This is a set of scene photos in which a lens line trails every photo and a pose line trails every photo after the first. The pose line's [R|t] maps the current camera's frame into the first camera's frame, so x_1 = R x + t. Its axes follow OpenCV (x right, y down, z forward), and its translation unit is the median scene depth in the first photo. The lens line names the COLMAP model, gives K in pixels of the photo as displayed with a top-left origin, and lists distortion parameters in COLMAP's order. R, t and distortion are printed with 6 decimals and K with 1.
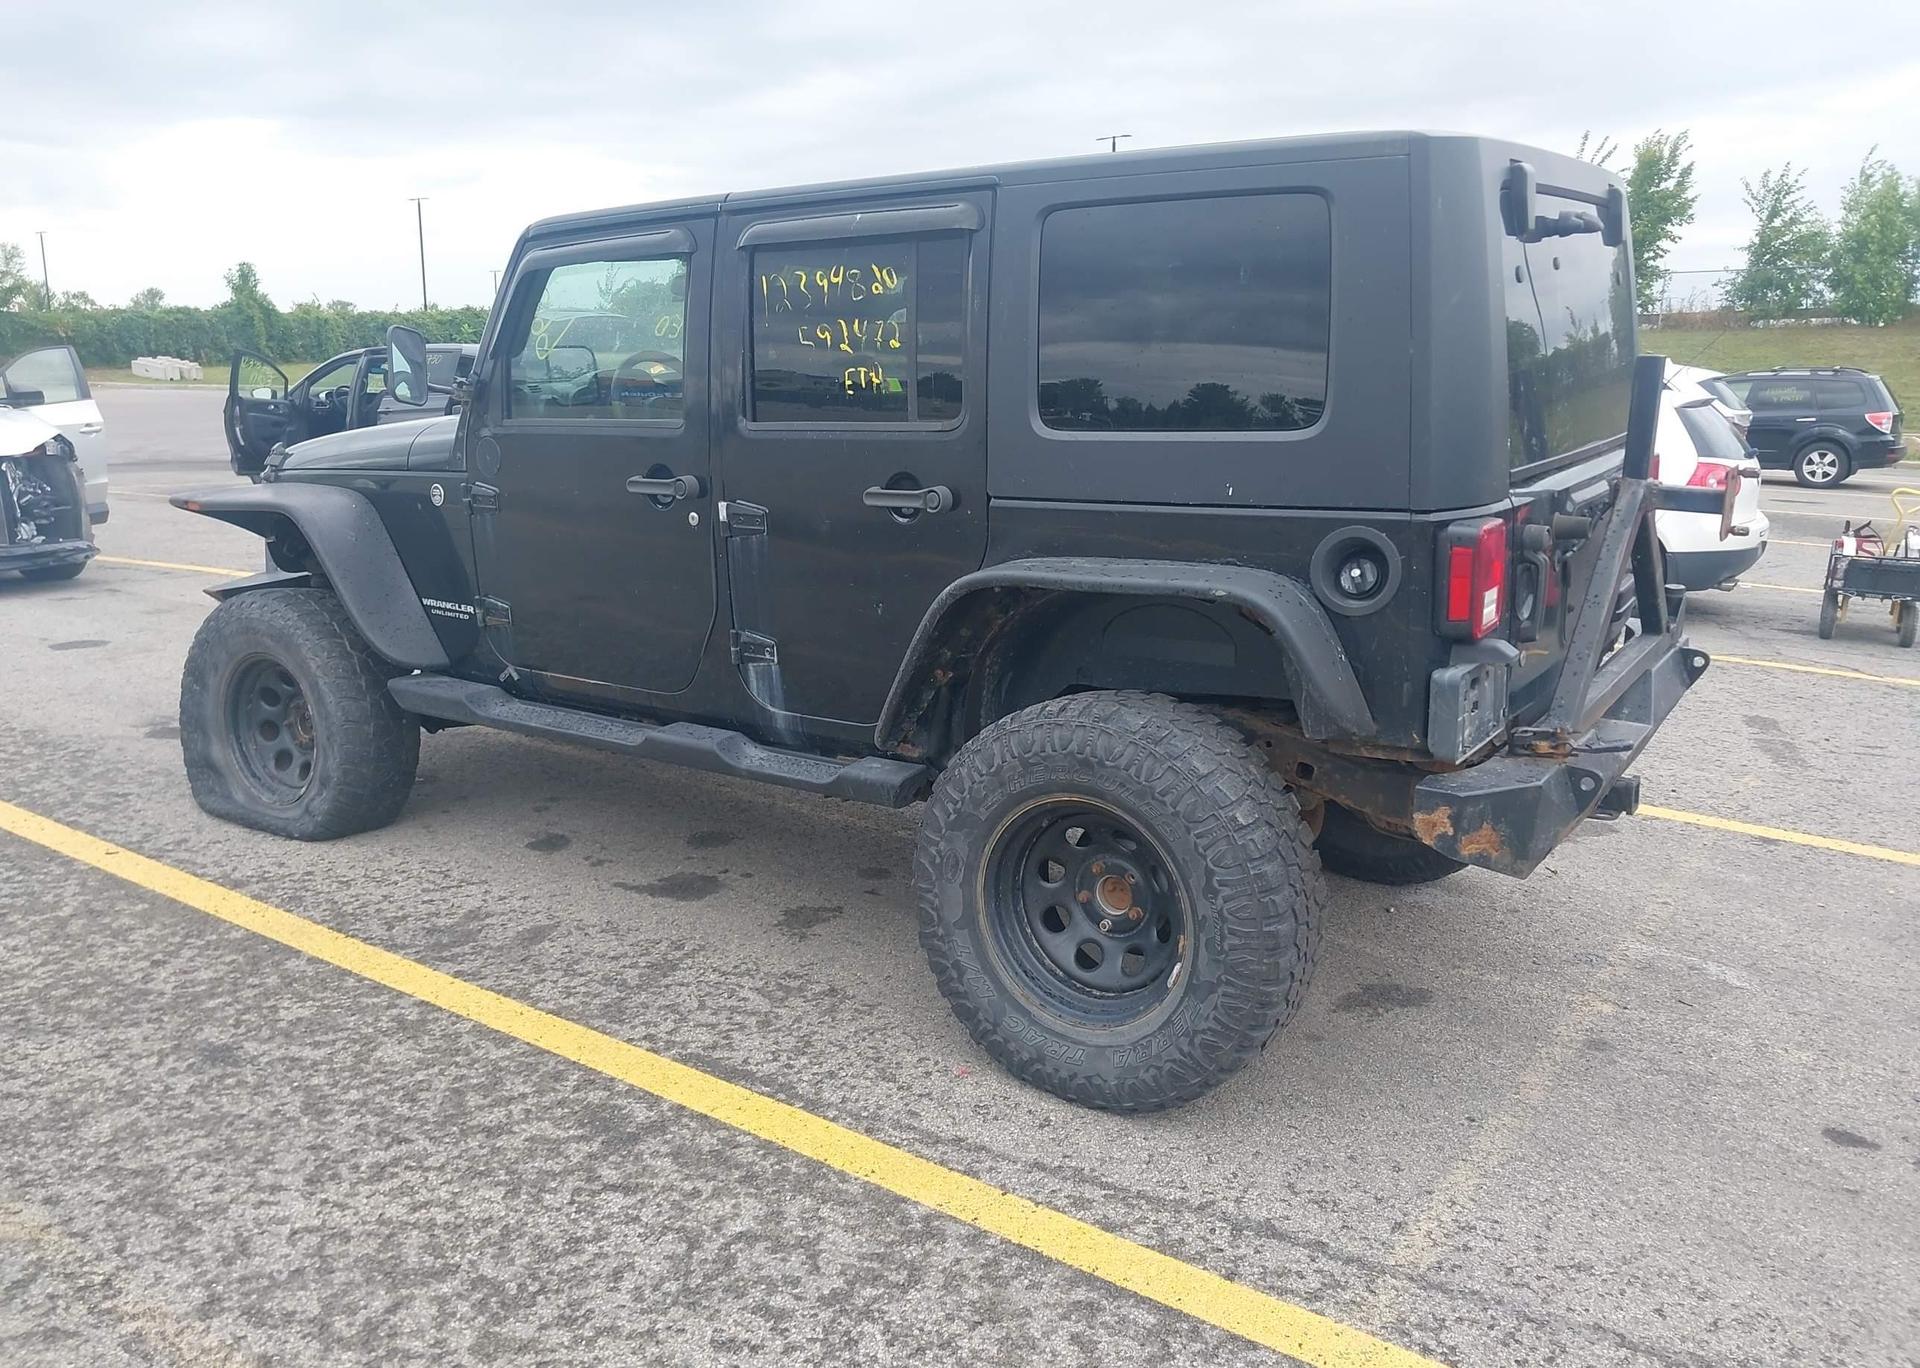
lens RADIAL K [[1505.0, 0, 986.9], [0, 1505.0, 679.3], [0, 0, 1]] dist [0.029145, -0.039526]
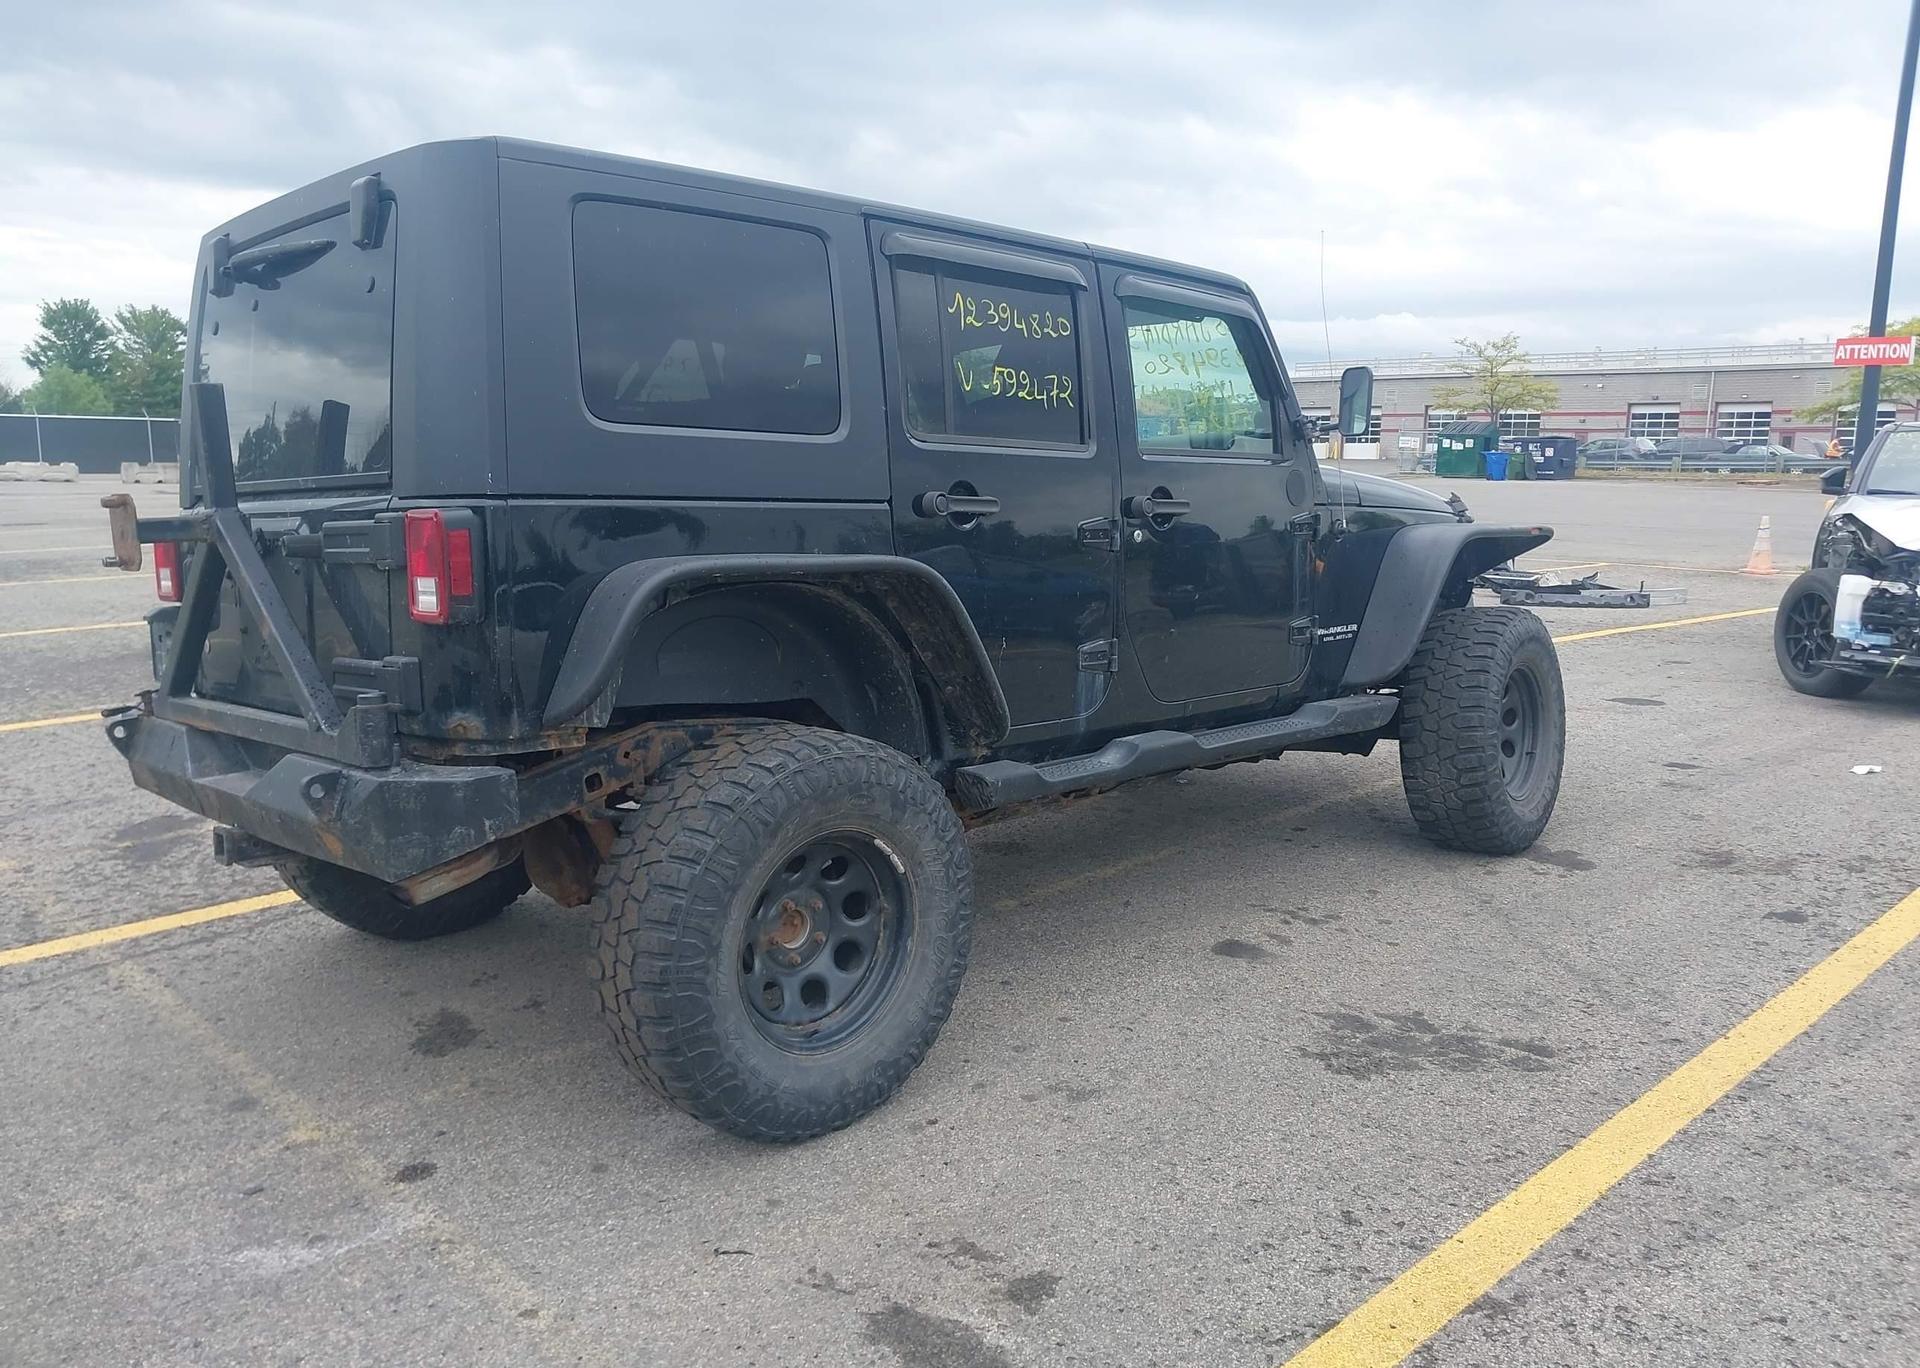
lens RADIAL K [[1505.0, 0, 978.4], [0, 1505.0, 687.7], [0, 0, 1]] dist [0.029145, -0.039526]
pose [[-0.203793, 0.133573, -0.969859, 1.276075], [-0.205644, 0.962707, 0.175799, -0.290550], [0.957172, 0.235272, -0.168725, 1.642880]]
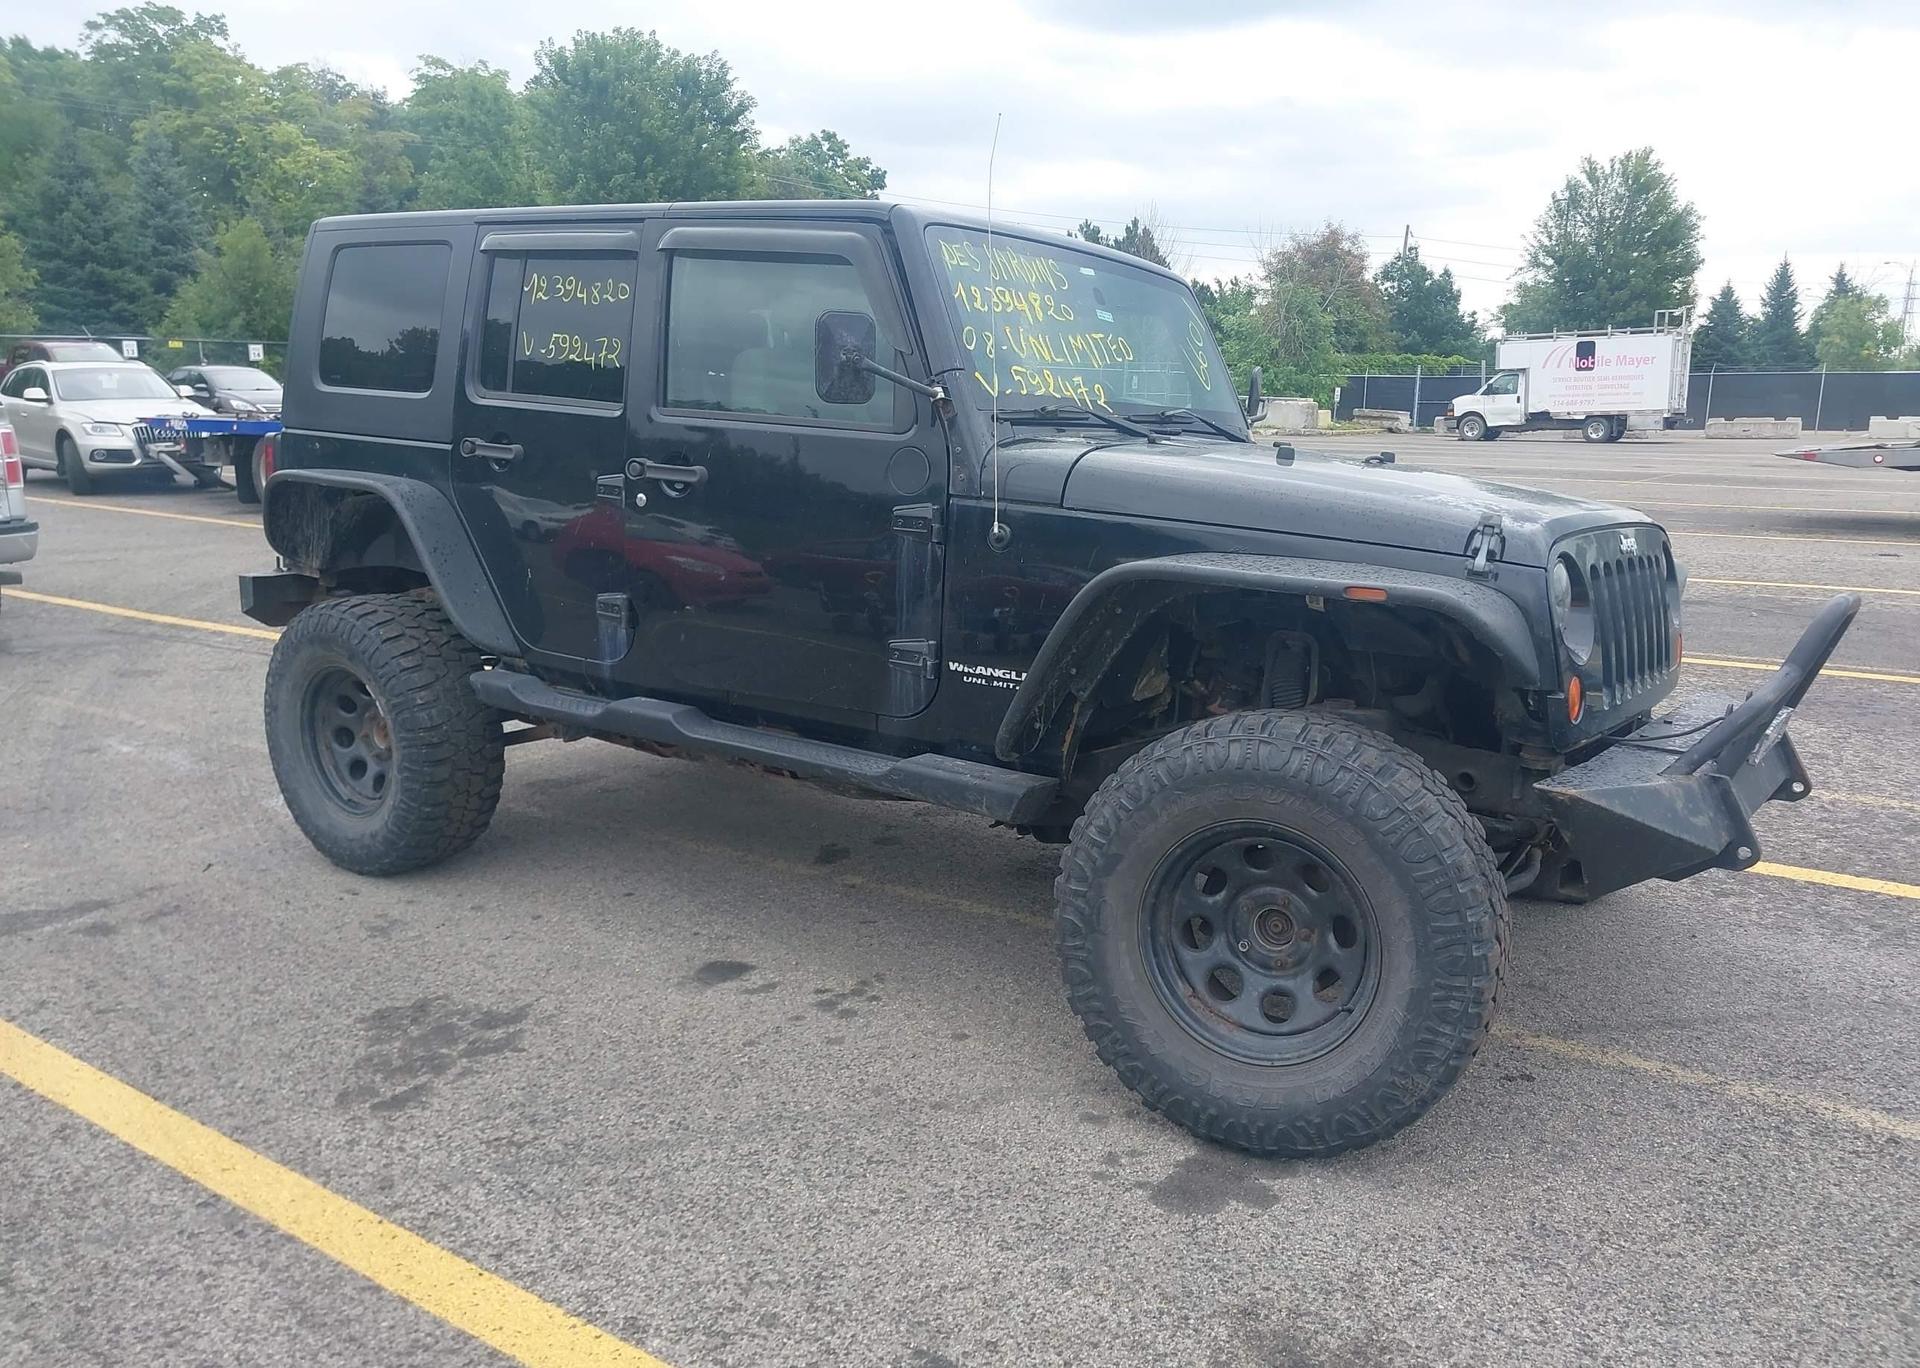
lens RADIAL K [[1505.0, 0, 986.2], [0, 1505.0, 701.9], [0, 0, 1]] dist [0.029145, -0.039526]
pose [[-0.999210, -0.037026, 0.014453, -0.222981], [-0.028167, 0.916182, 0.399772, -0.558433], [-0.028044, 0.399049, -0.916501, 2.682075]]
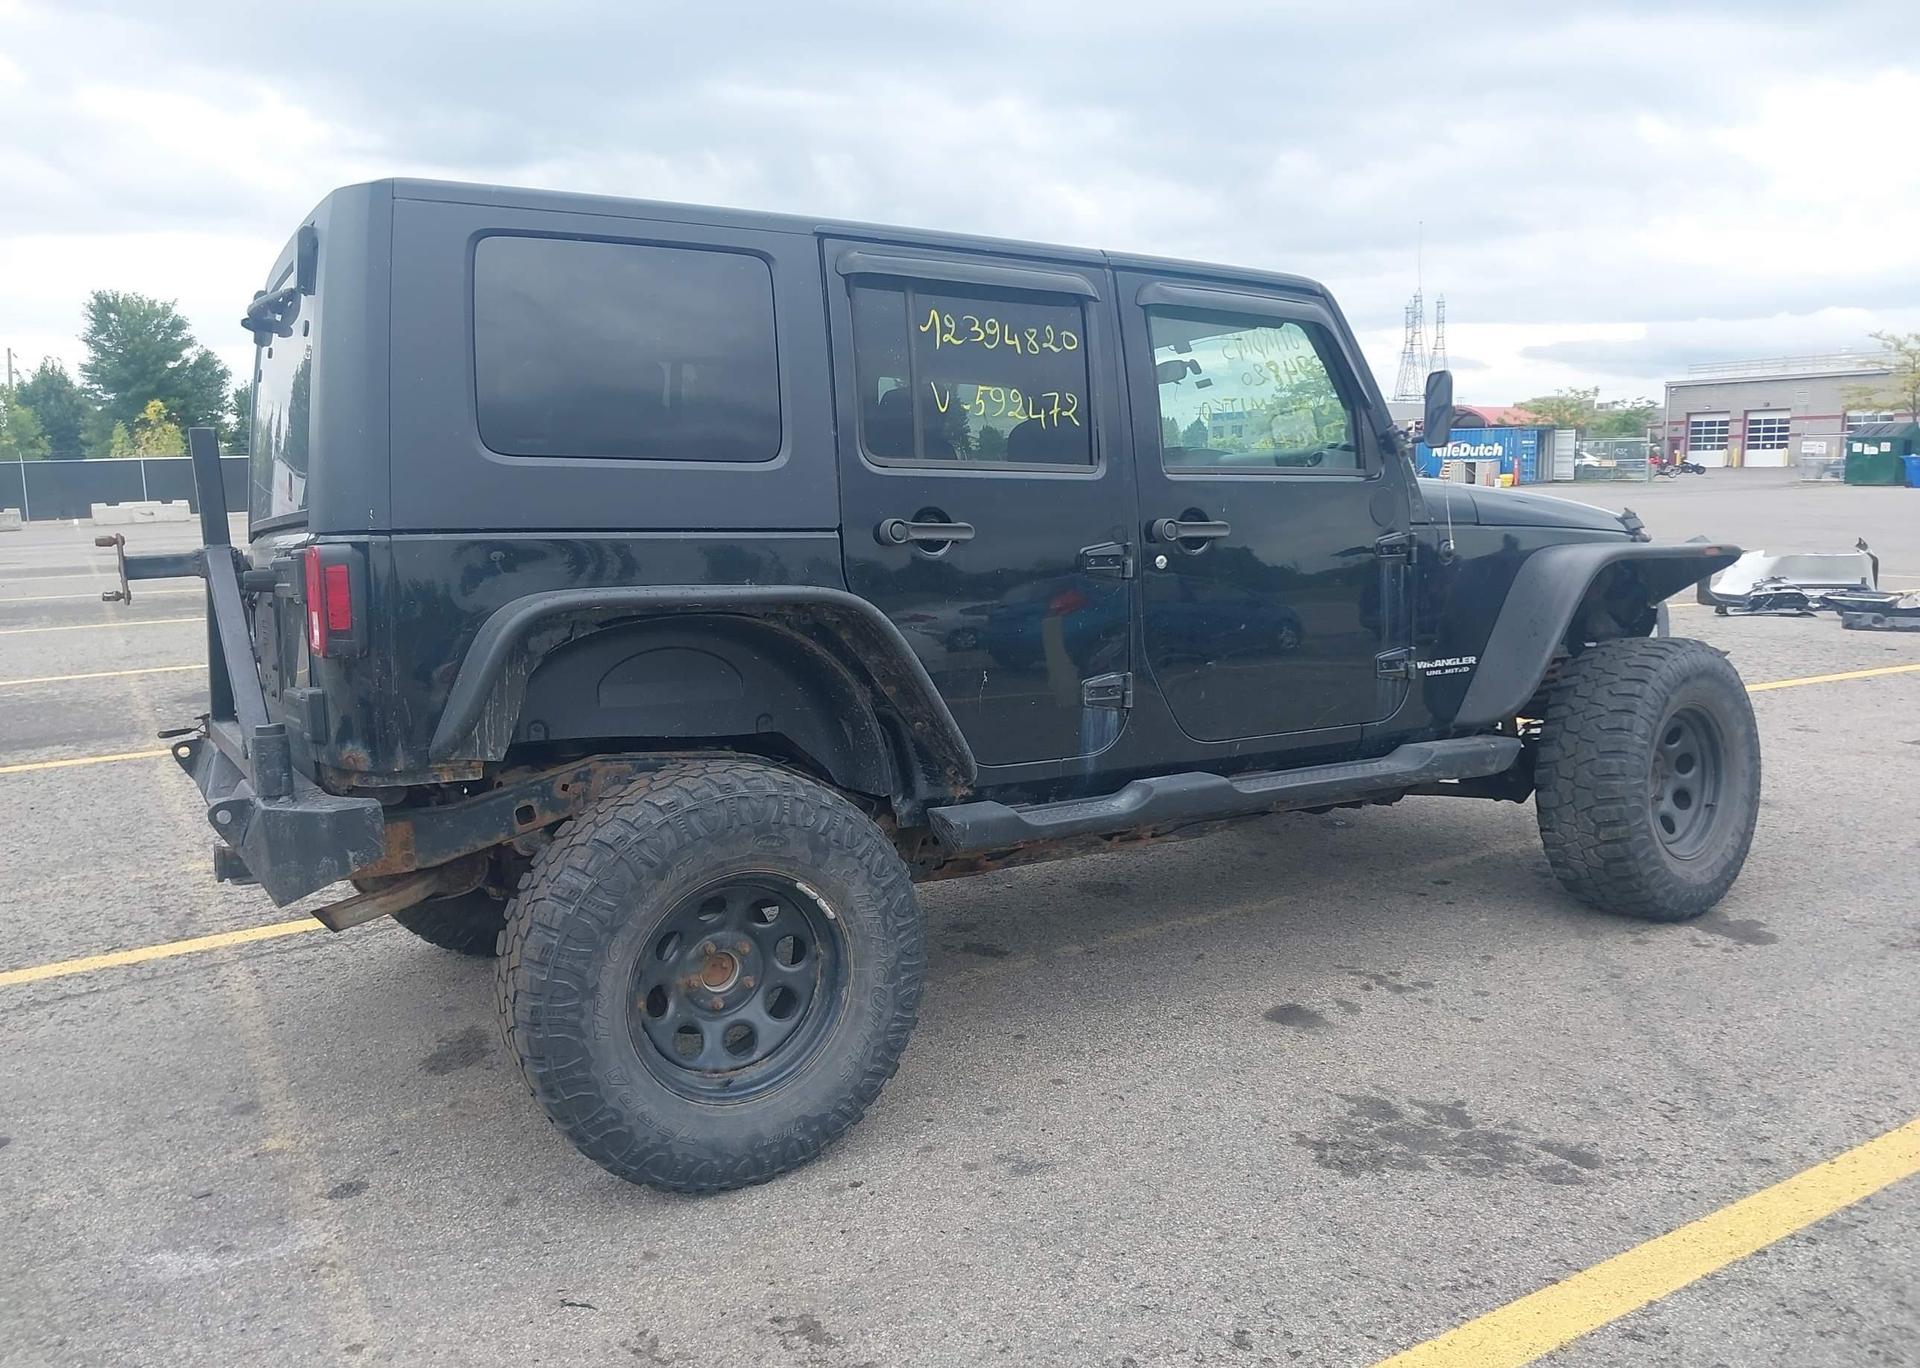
lens RADIAL K [[1505.0, 0, 975.6], [0, 1505.0, 687.9], [0, 0, 1]] dist [0.029145, -0.039526]
pose [[-0.425243, 0.117221, -0.897456, 1.134718], [-0.173849, 0.962534, 0.208096, -0.340842], [0.888226, 0.244513, -0.388933, 1.869481]]
